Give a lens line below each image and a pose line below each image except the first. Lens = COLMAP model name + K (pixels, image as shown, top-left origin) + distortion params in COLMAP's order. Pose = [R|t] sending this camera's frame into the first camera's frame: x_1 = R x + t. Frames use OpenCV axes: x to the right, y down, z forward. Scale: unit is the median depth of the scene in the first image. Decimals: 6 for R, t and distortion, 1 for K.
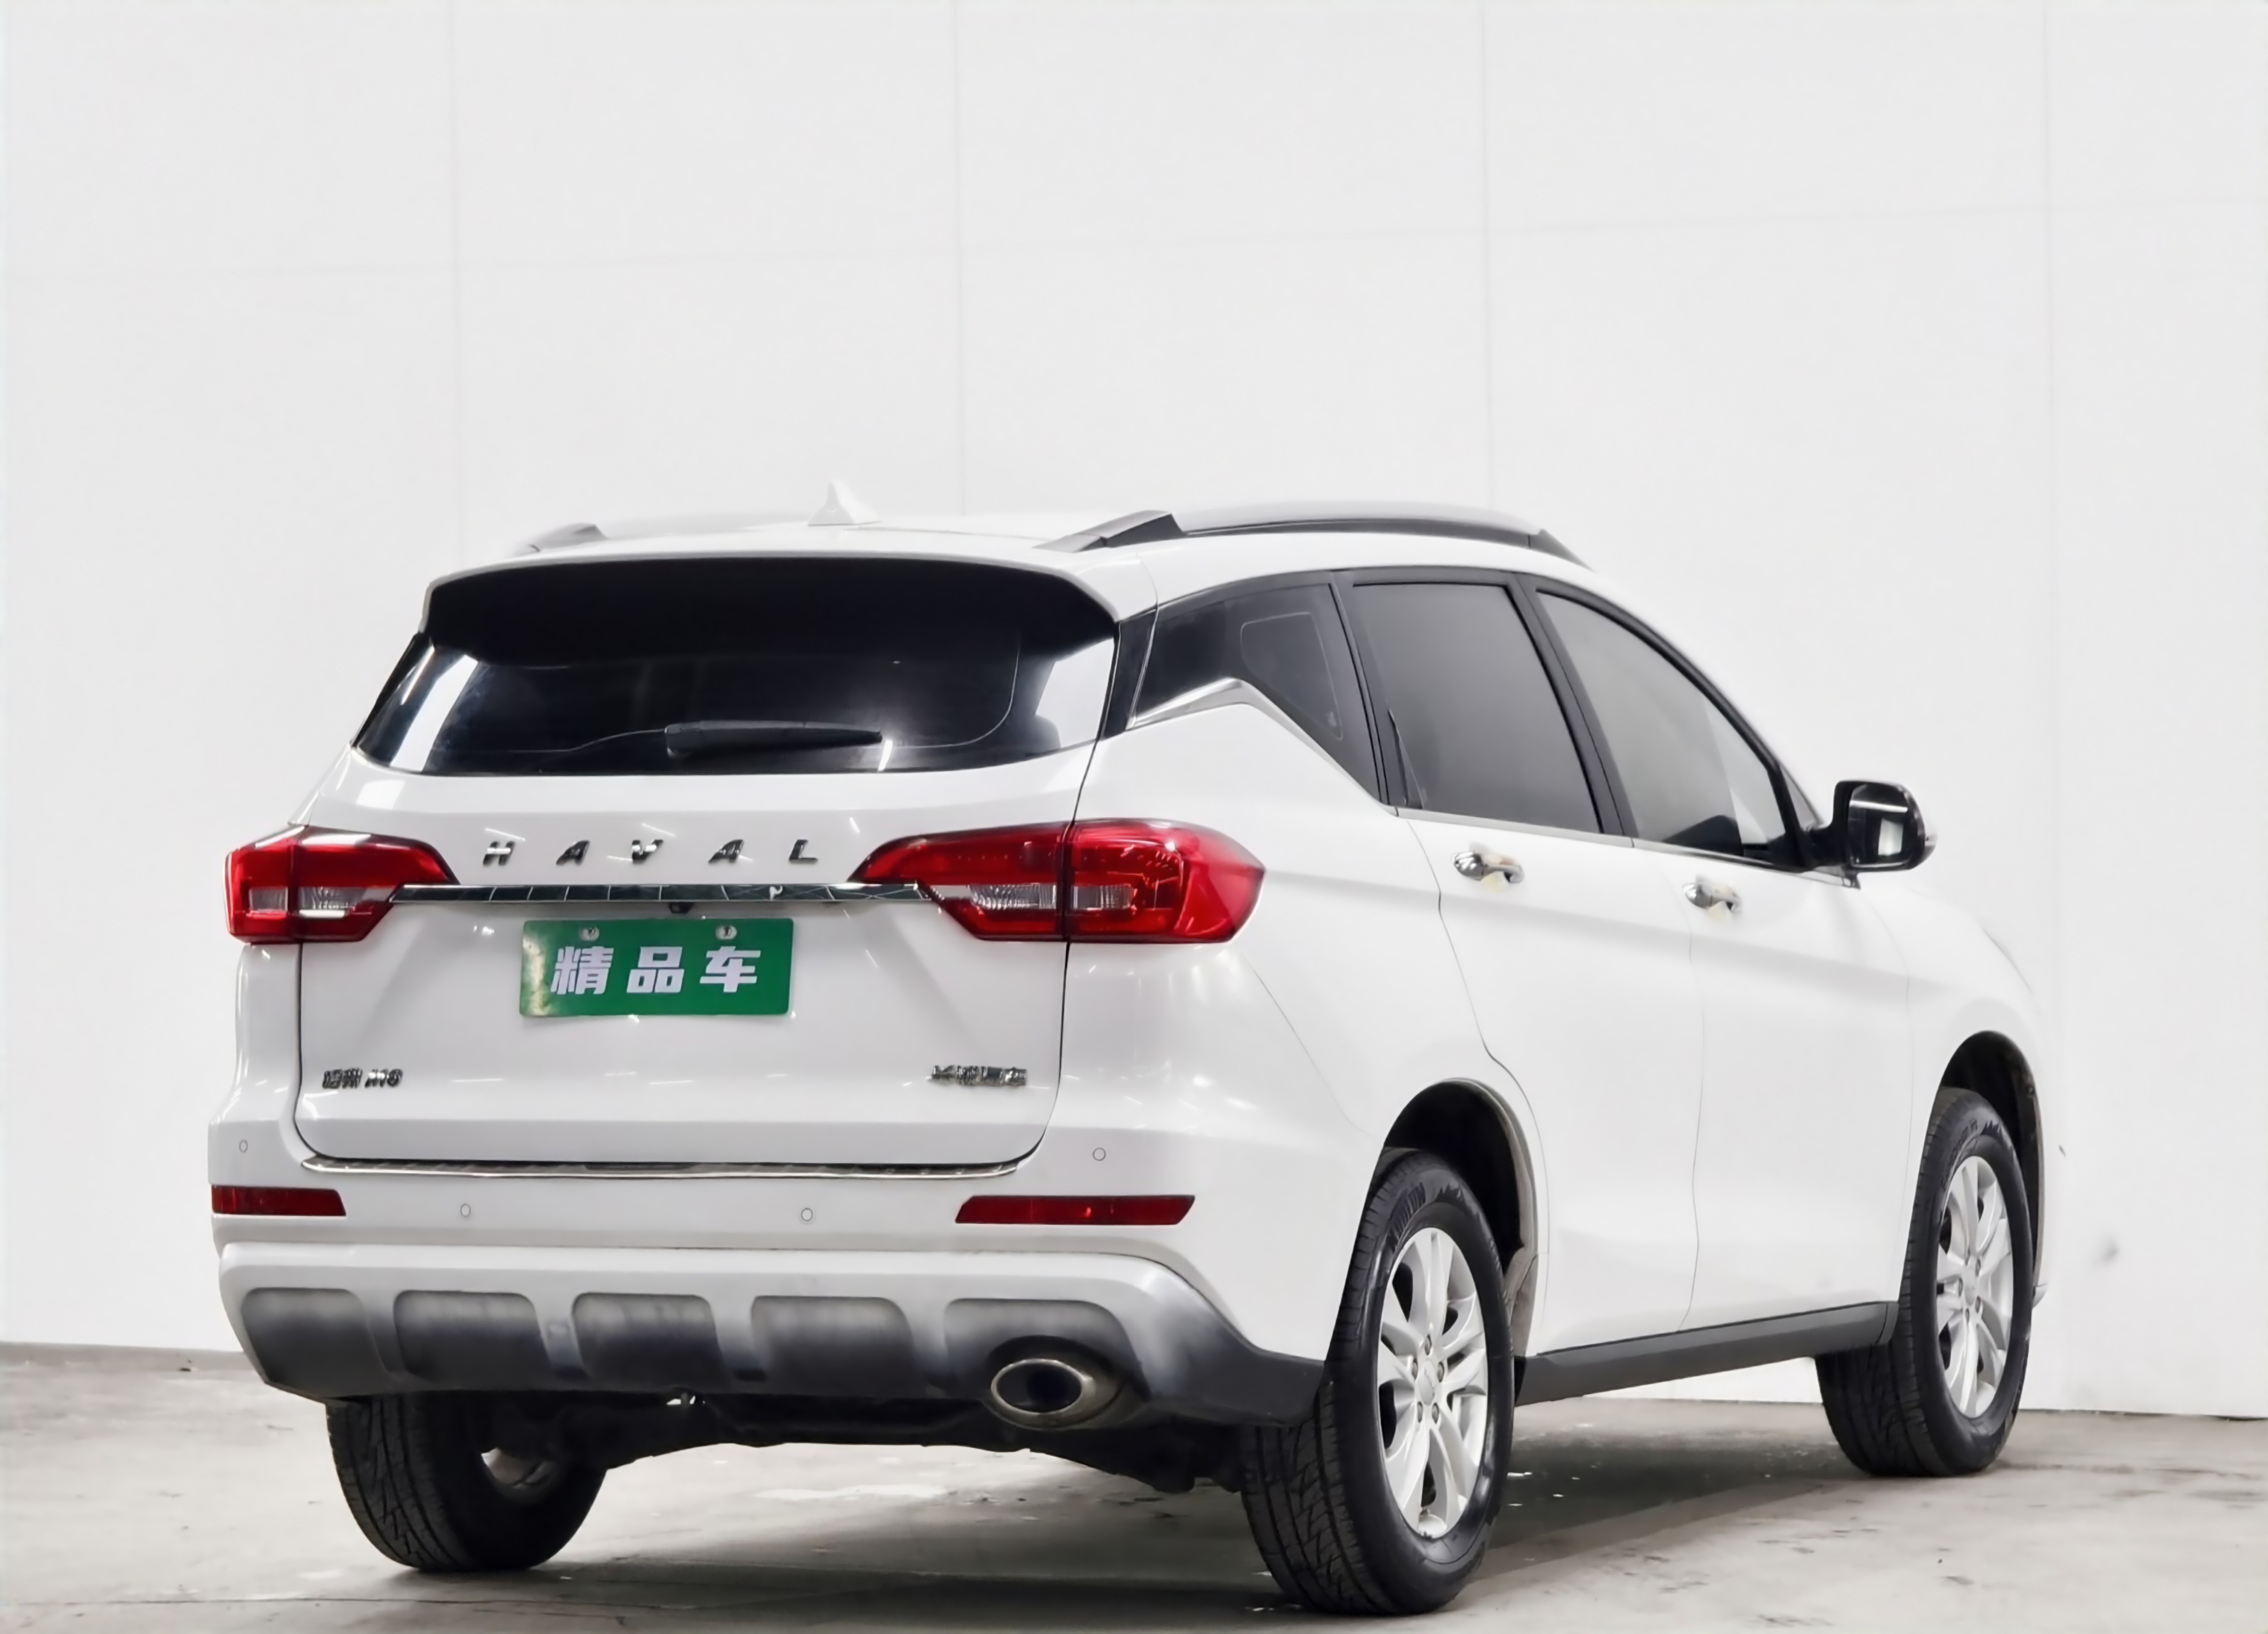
lens RADIAL K [[8804.1, 0, 1118.9], [0, 8804.1, 810.3], [0, 0, 1]] dist [0.457679, 0.000000]
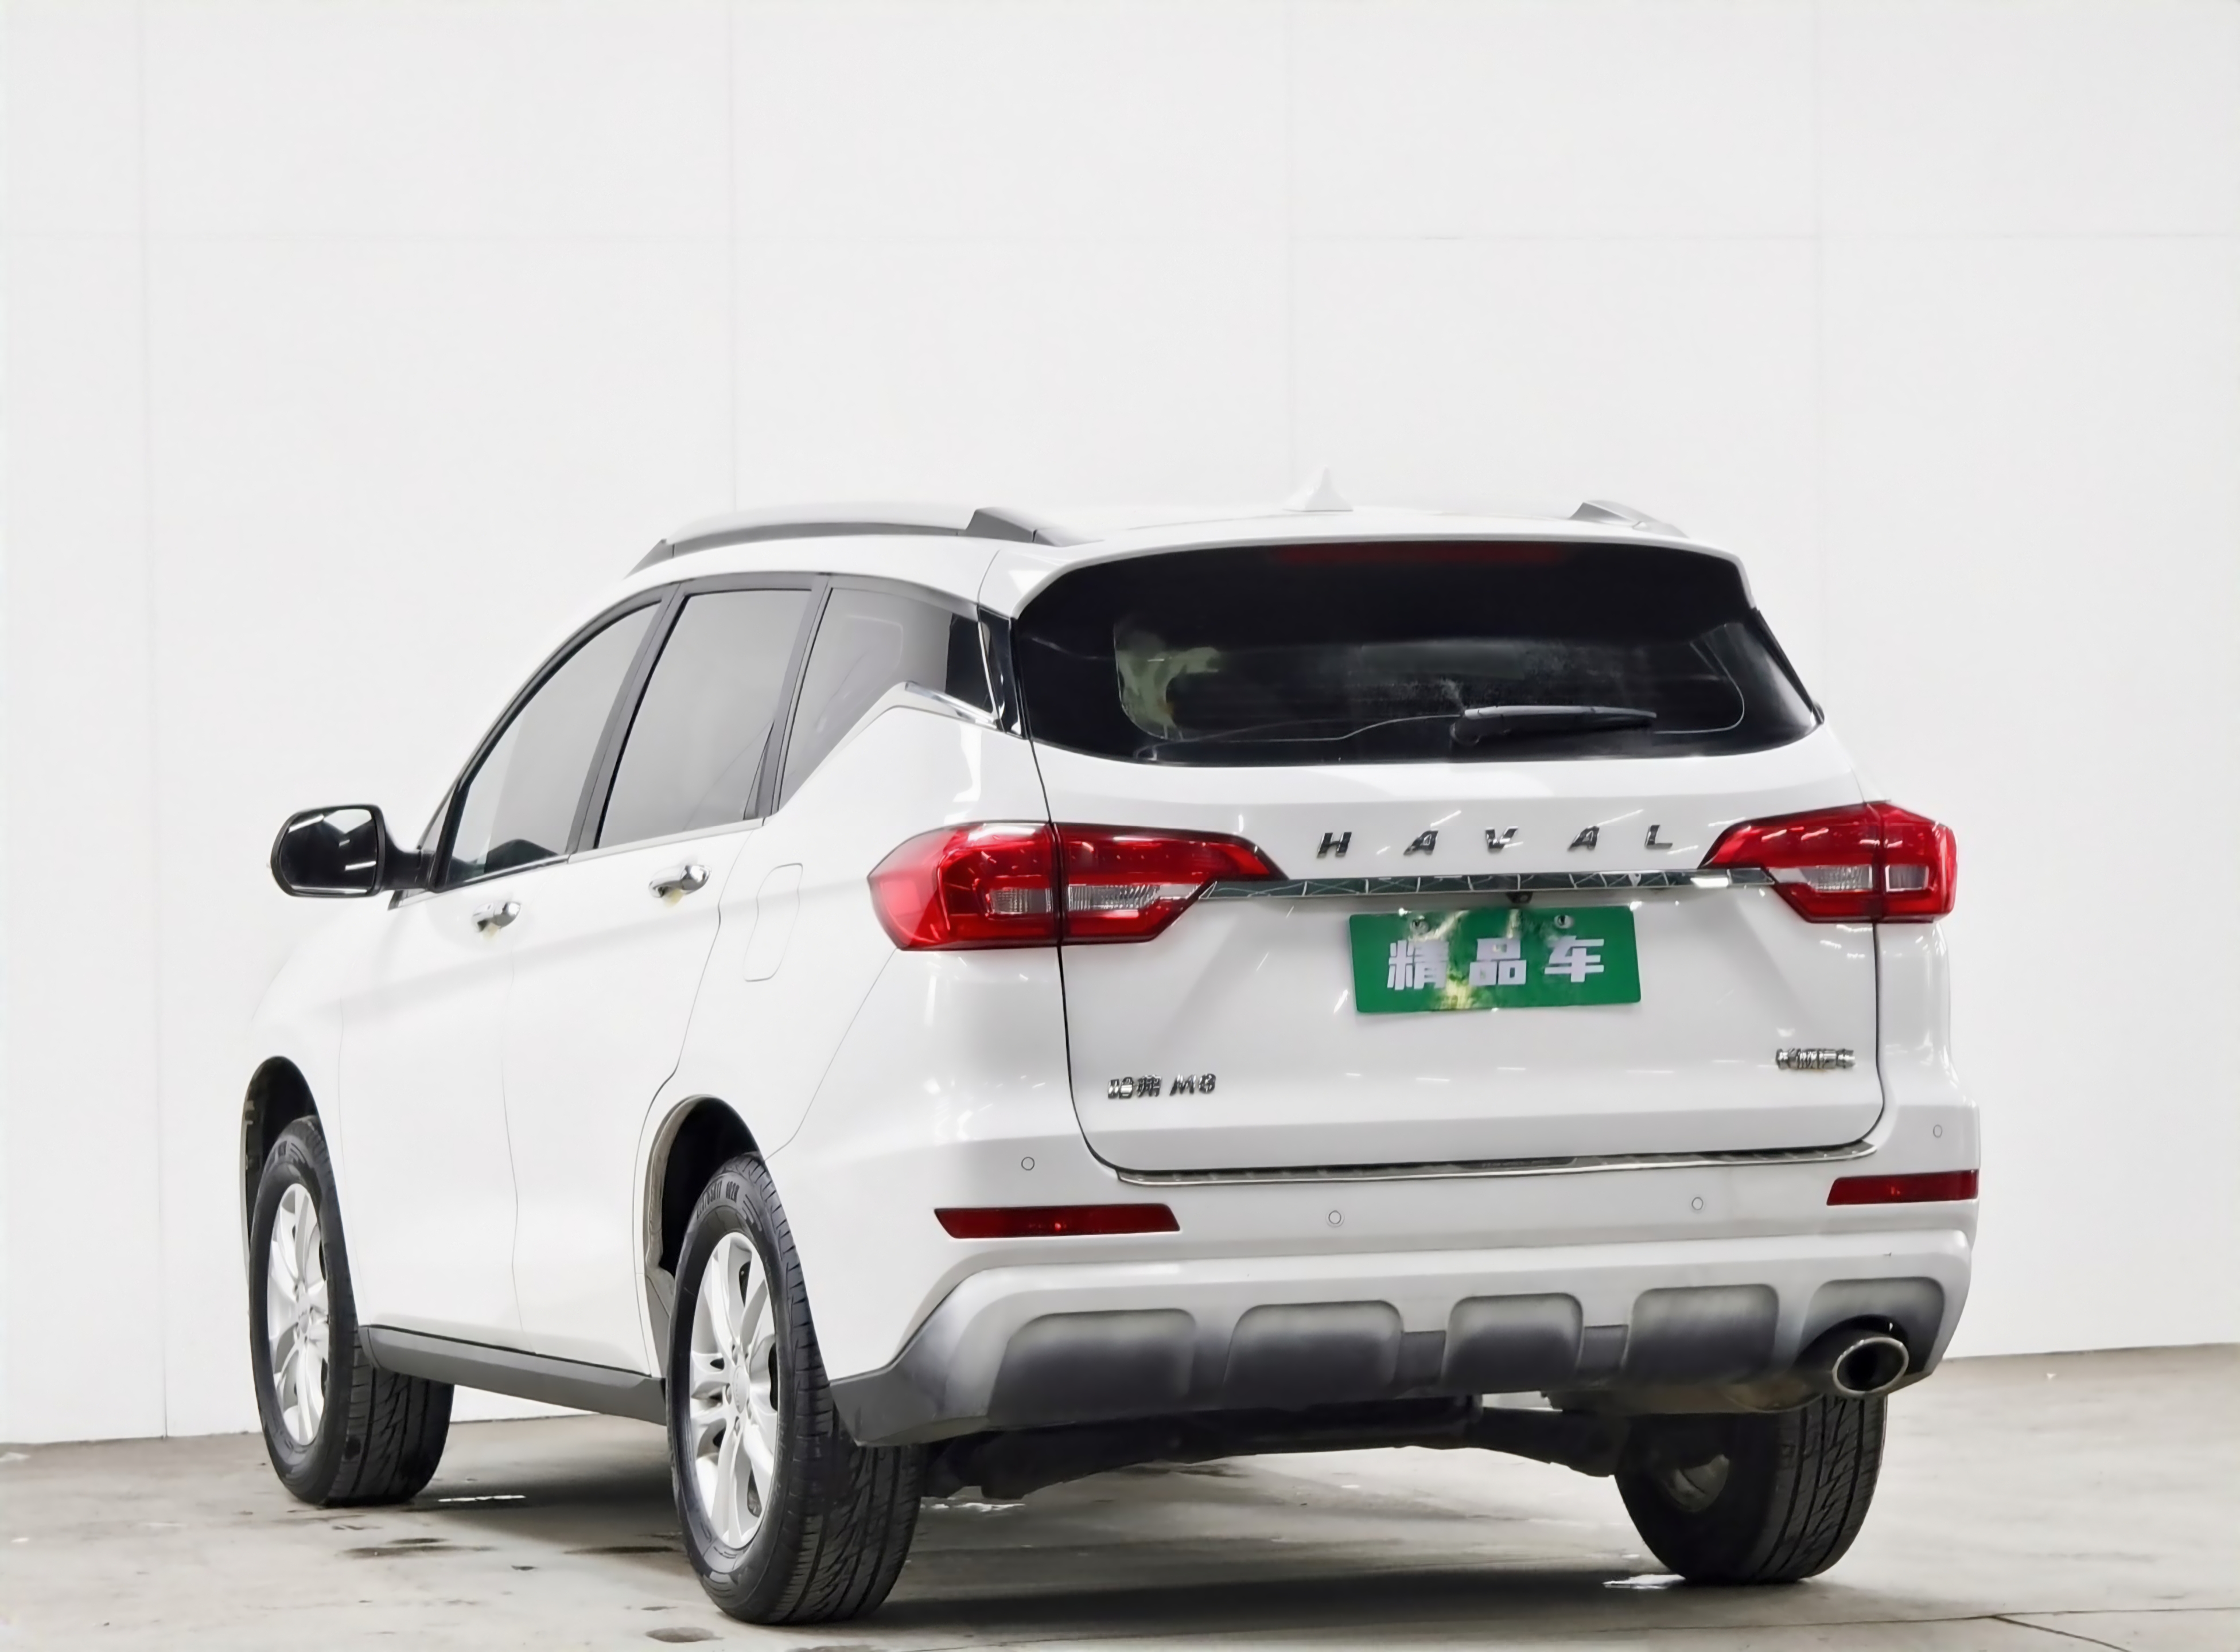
lens RADIAL K [[8062.8, 0, 1103.2], [0, 8062.8, 821.1], [0, 0, 1]] dist [0.342069, 0.000000]
pose [[0.735002, -0.009920, 0.677993, -0.686760], [0.018637, 0.999811, -0.005575, 0.006757], [-0.677809, 0.016733, 0.735048, 0.374033]]
